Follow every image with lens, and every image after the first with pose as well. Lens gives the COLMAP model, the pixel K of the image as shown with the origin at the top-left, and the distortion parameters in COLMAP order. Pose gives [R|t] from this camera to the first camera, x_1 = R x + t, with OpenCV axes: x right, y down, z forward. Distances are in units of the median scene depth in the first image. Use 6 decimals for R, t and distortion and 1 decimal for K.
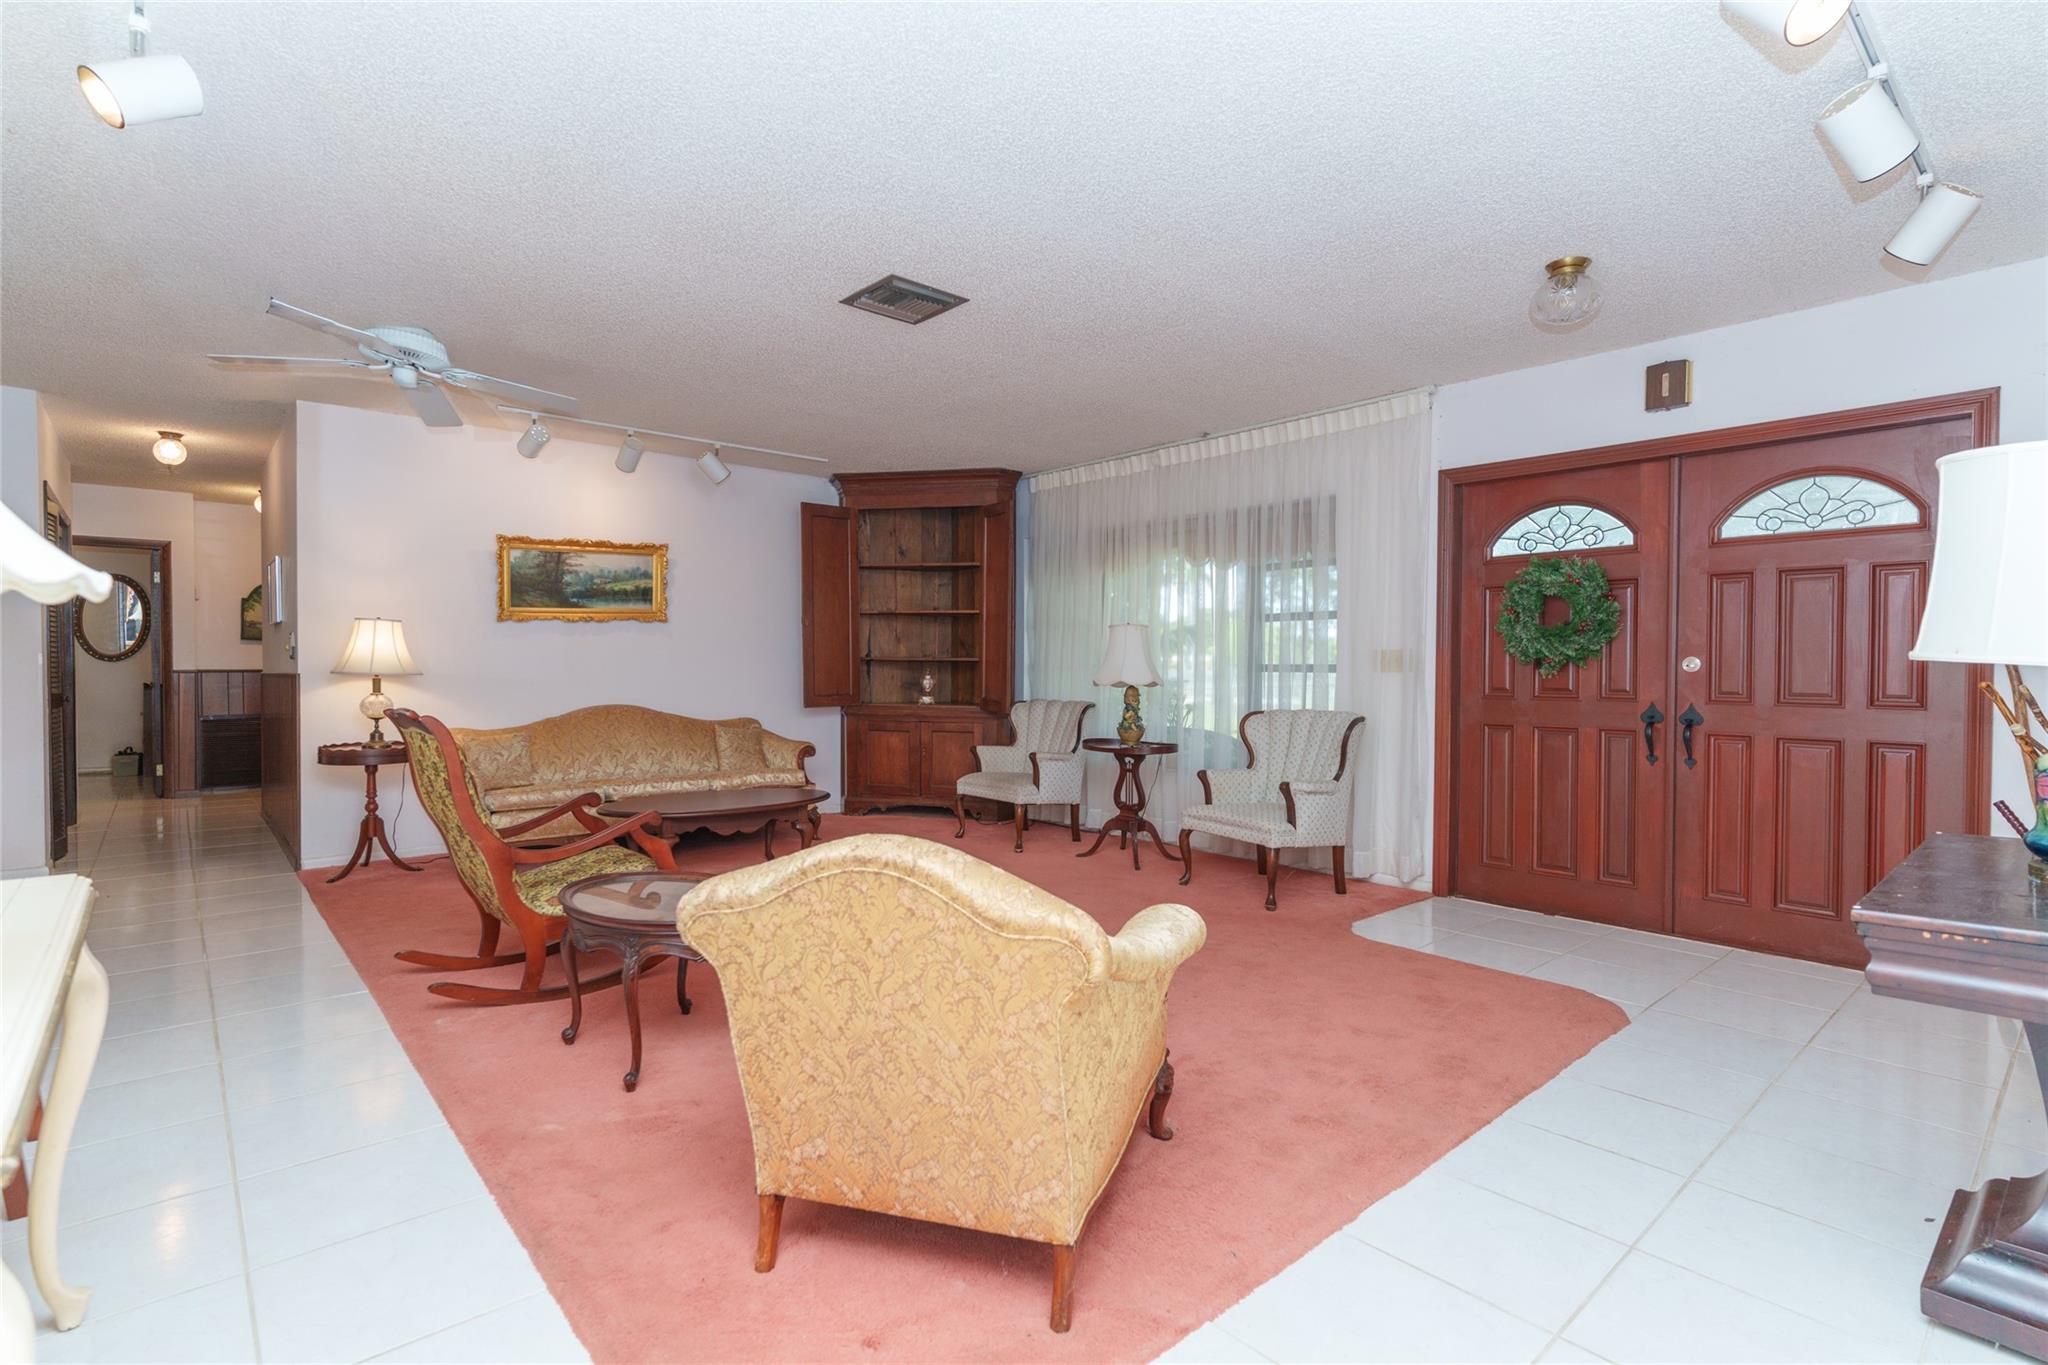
lens RADIAL K [[974.7, 0, 1028.2], [0, 974.7, 680.7], [0, 0, 1]] dist [0.001894, 0.000670]
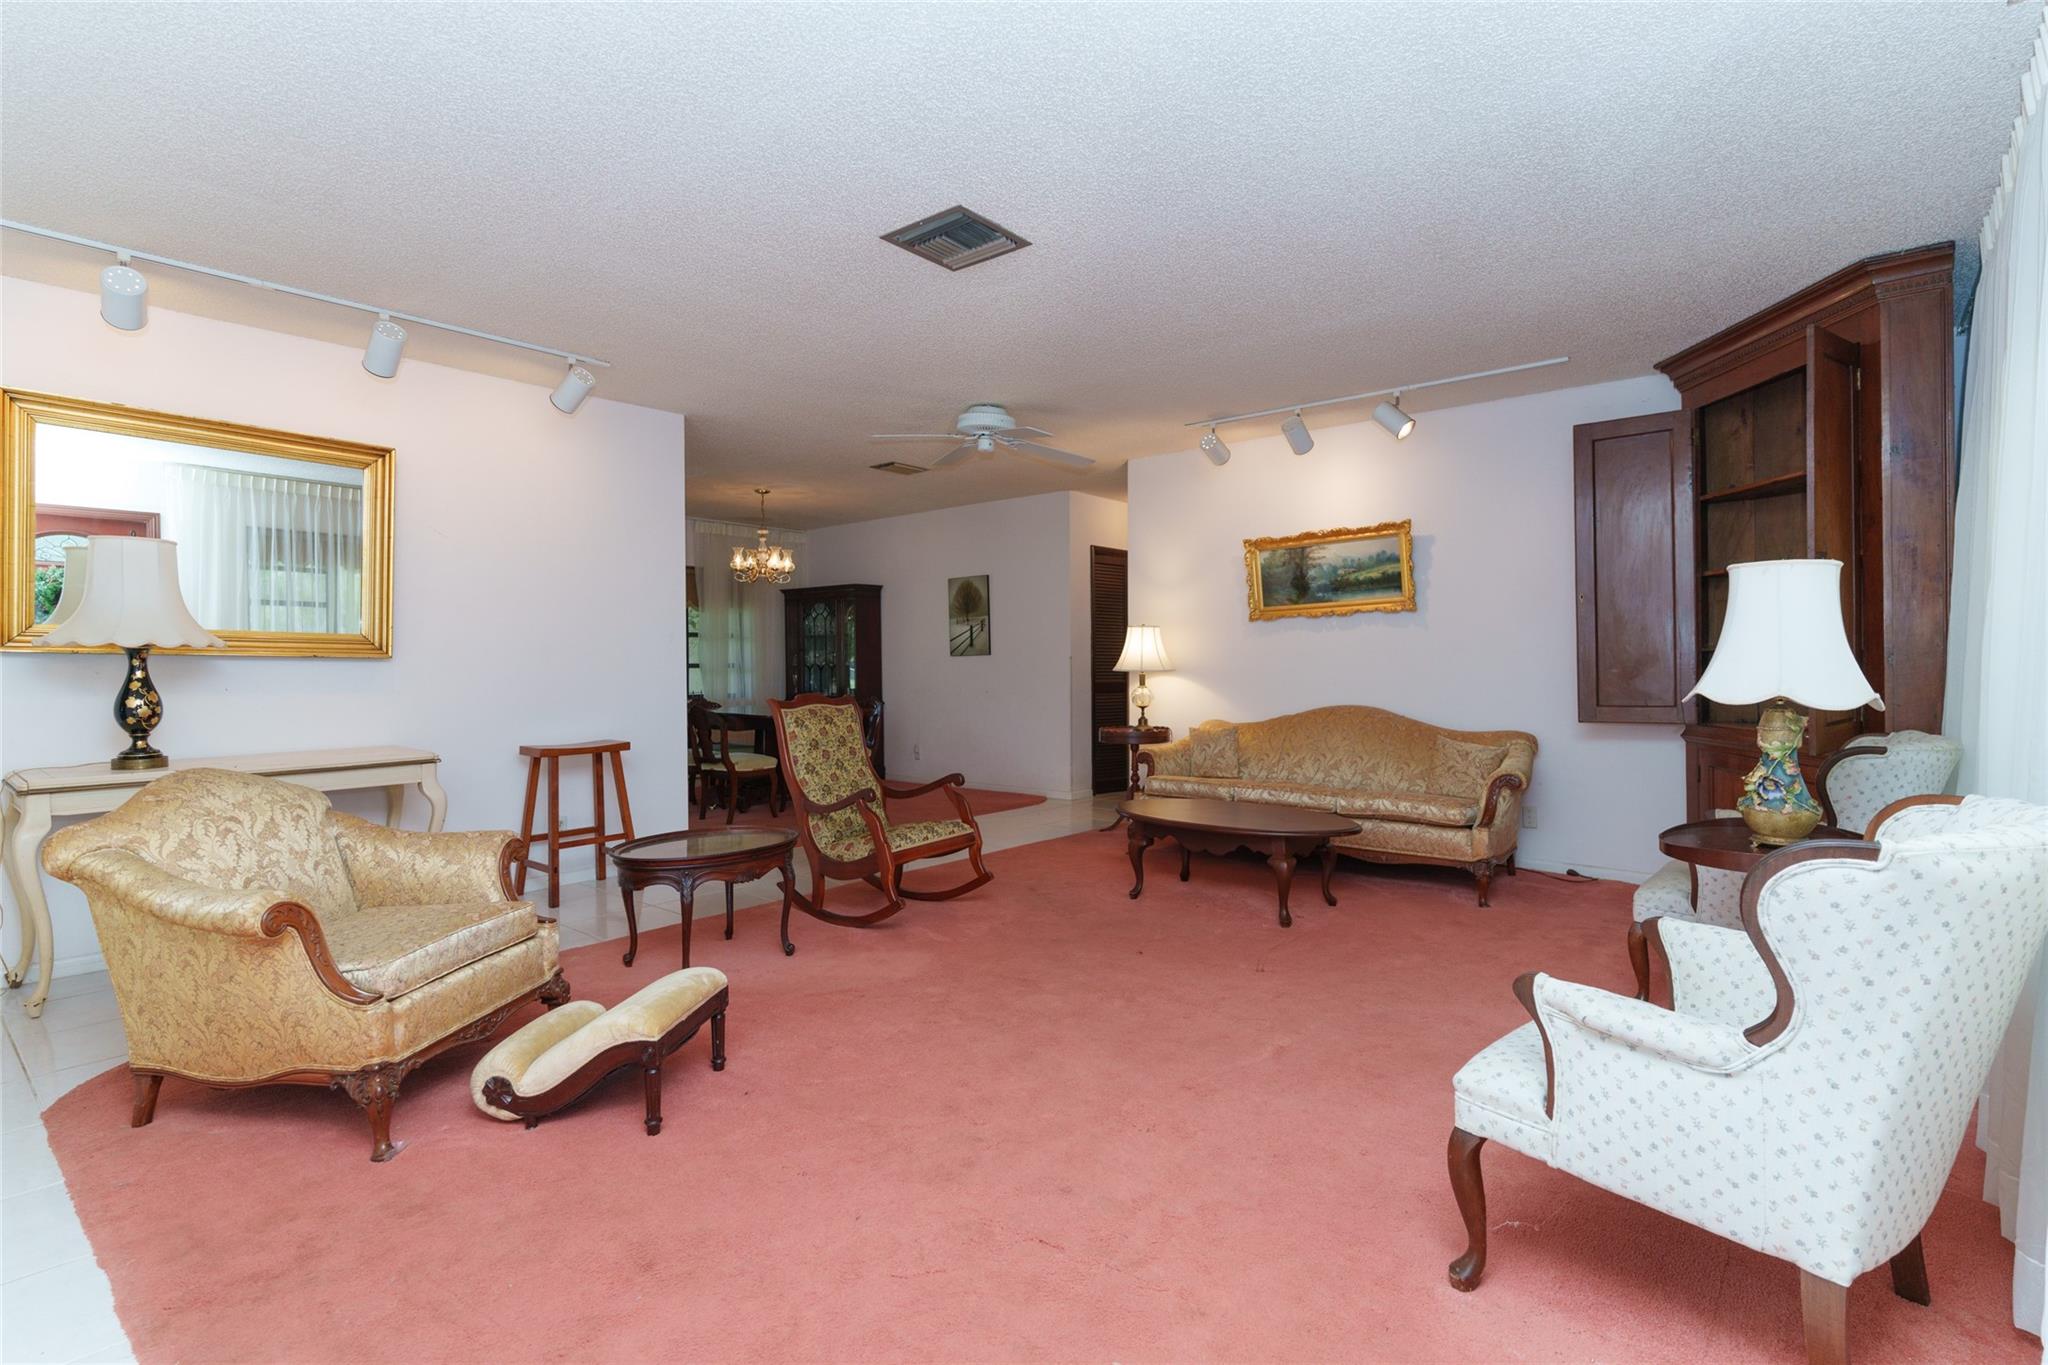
lens RADIAL K [[974.7, 0, 1021.2], [0, 974.7, 678.6], [0, 0, 1]] dist [0.001894, 0.000670]
pose [[0.136221, 0.017085, -0.990531, 0.448280], [-0.006372, 0.999846, 0.016369, -0.013779], [0.990658, 0.004082, 0.136309, 0.576553]]
